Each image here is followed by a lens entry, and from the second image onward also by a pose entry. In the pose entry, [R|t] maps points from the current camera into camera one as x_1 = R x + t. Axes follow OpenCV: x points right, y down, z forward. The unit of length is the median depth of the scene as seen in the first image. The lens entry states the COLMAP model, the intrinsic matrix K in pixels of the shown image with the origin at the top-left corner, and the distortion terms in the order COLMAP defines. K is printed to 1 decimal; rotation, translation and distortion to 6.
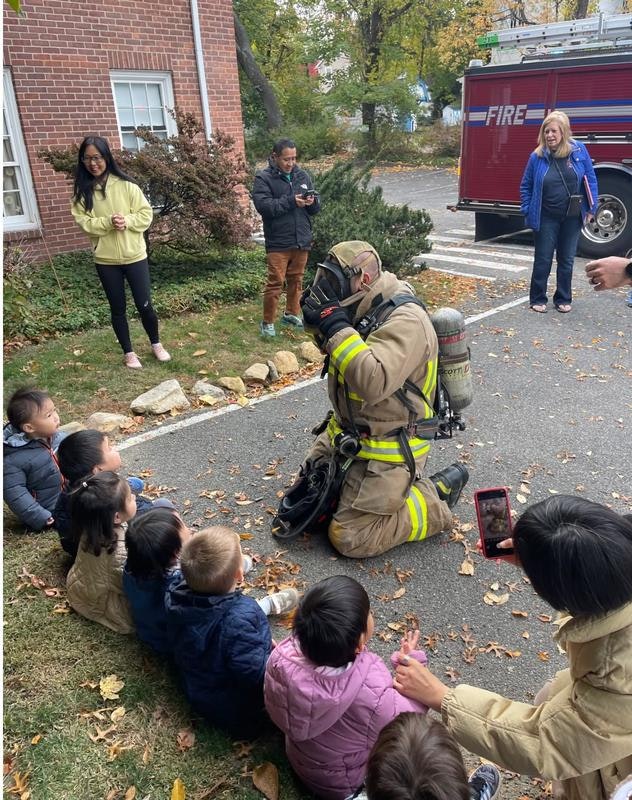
lens RADIAL K [[651.0, 0, 328.2], [0, 651.0, 369.1], [0, 0, 1]] dist [0.098587, -0.101488]
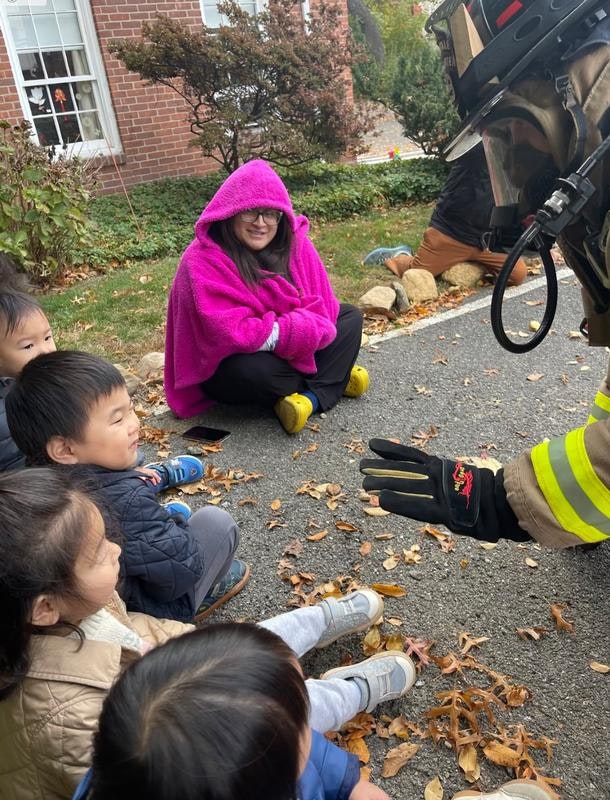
lens RADIAL K [[644.2, 0, 296.6], [0, 644.2, 377.3], [0, 0, 1]] dist [0.106762, -0.101807]
pose [[0.980644, 0.008774, -0.195604, -0.034900], [0.006176, 0.997112, 0.075690, 0.020717], [0.195704, -0.075433, 0.977758, 0.182071]]
